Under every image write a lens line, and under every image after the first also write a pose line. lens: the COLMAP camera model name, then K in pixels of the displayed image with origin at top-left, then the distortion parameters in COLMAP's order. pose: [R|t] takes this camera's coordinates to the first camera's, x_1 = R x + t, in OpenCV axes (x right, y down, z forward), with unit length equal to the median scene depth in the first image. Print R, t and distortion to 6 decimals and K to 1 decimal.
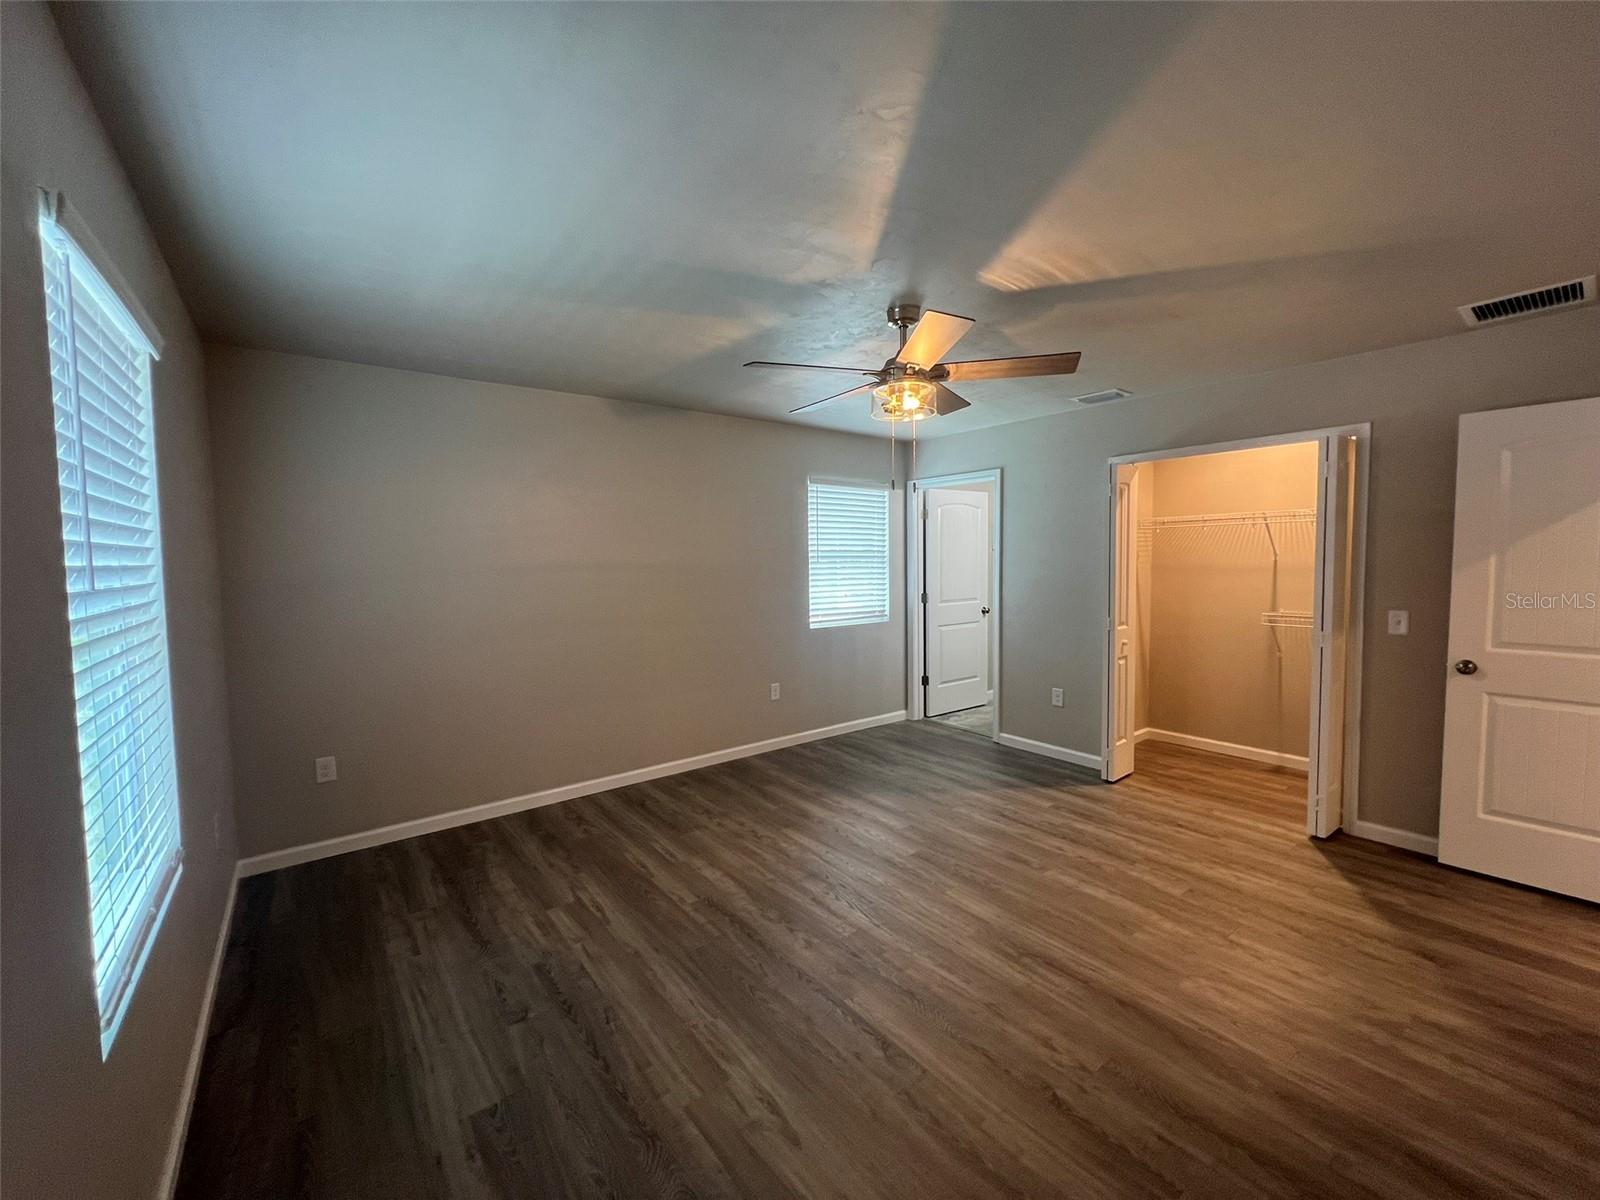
lens RADIAL K [[638.5, 0, 800.3], [0, 638.5, 592.9], [0, 0, 1]] dist [-0.002684, 0.000765]
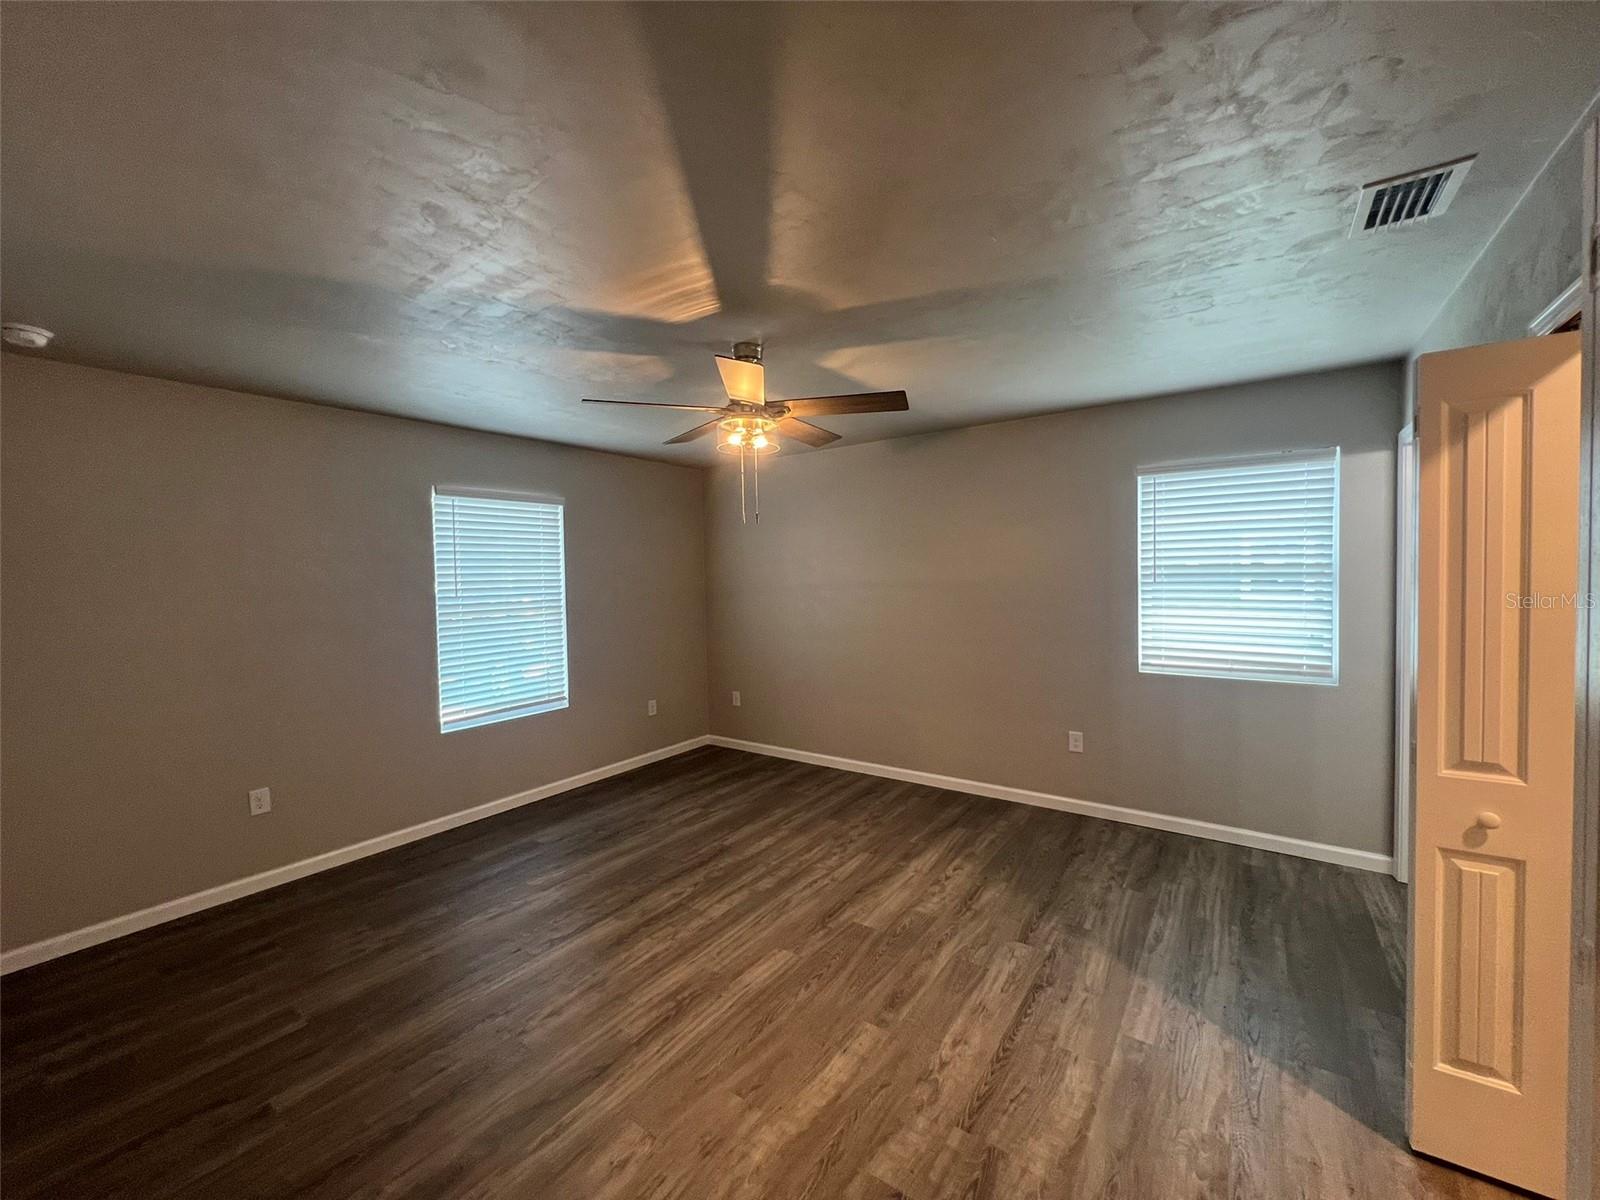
lens RADIAL K [[638.5, 0, 791.6], [0, 638.5, 587.8], [0, 0, 1]] dist [-0.002684, 0.000765]
pose [[0.282667, 0.028320, -0.958800, 0.889006], [-0.036940, 0.999144, 0.018622, -0.059698], [0.958506, 0.030154, 0.283471, 0.588996]]
